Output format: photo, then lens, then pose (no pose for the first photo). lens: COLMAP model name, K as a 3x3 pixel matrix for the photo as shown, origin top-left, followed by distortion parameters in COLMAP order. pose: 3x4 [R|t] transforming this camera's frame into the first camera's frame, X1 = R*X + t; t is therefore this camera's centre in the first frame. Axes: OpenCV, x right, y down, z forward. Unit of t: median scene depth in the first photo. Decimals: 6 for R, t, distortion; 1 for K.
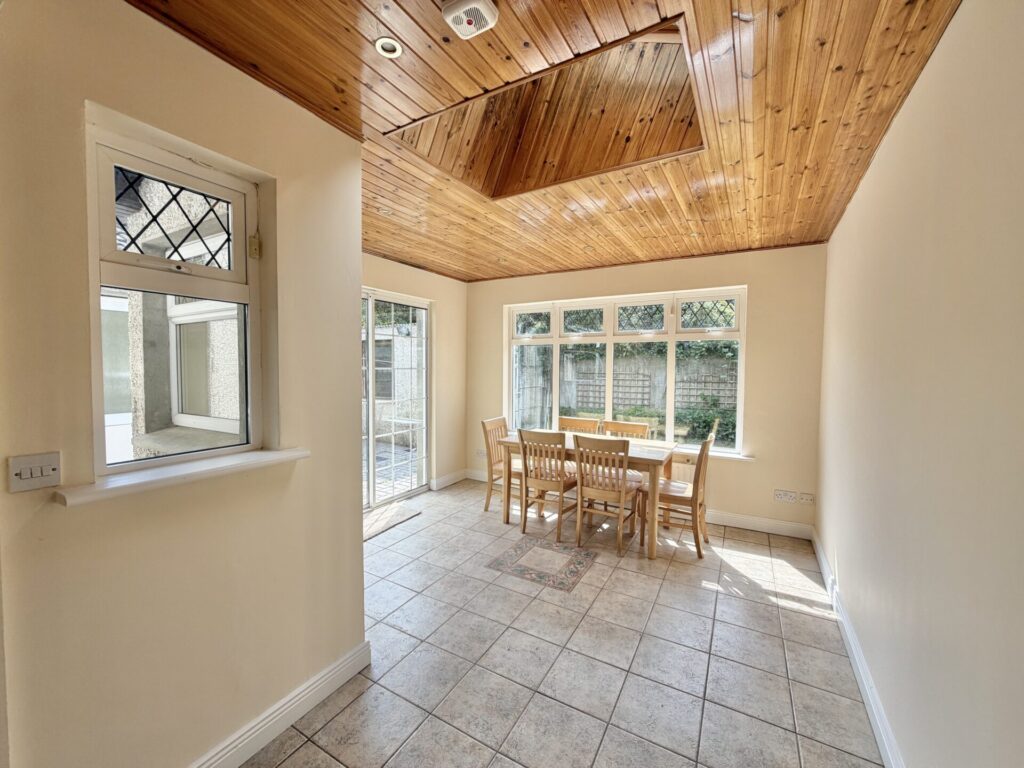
lens RADIAL K [[406.8, 0, 508.6], [0, 406.8, 383.7], [0, 0, 1]] dist [-0.000400, -0.000144]
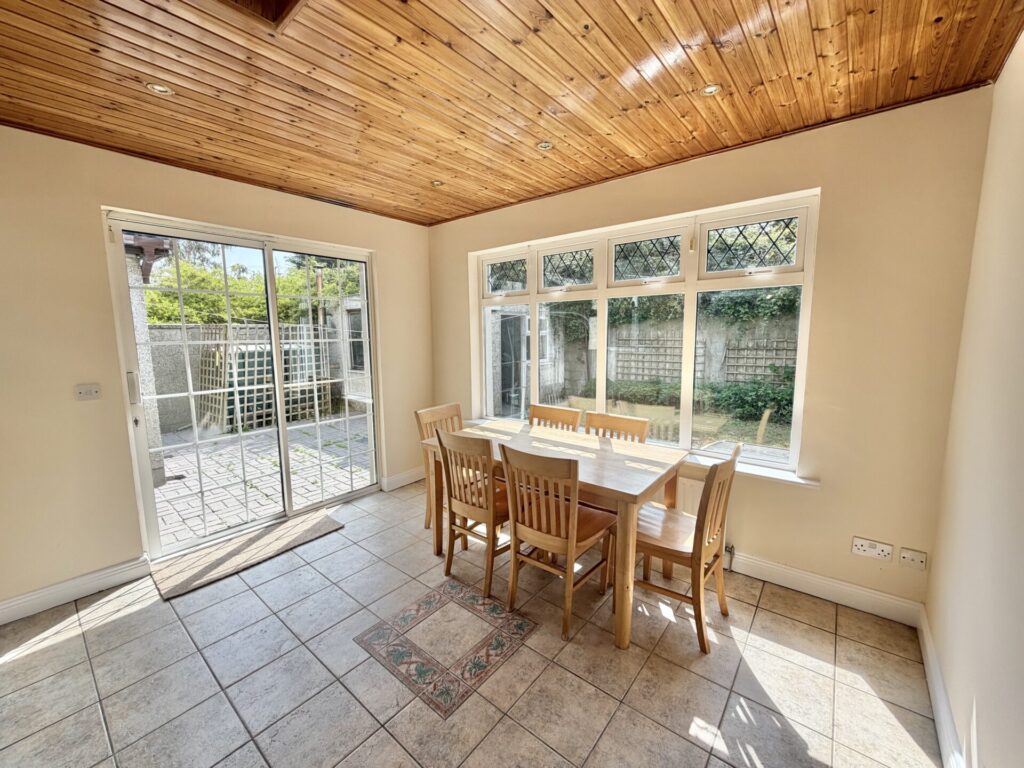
lens RADIAL K [[406.8, 0, 508.6], [0, 406.8, 383.7], [0, 0, 1]] dist [-0.000400, -0.000144]
pose [[0.987062, 0.002773, -0.160313, 0.241628], [0.010230, 0.996724, 0.080229, -0.016626], [0.160010, -0.080831, 0.983800, 0.337509]]
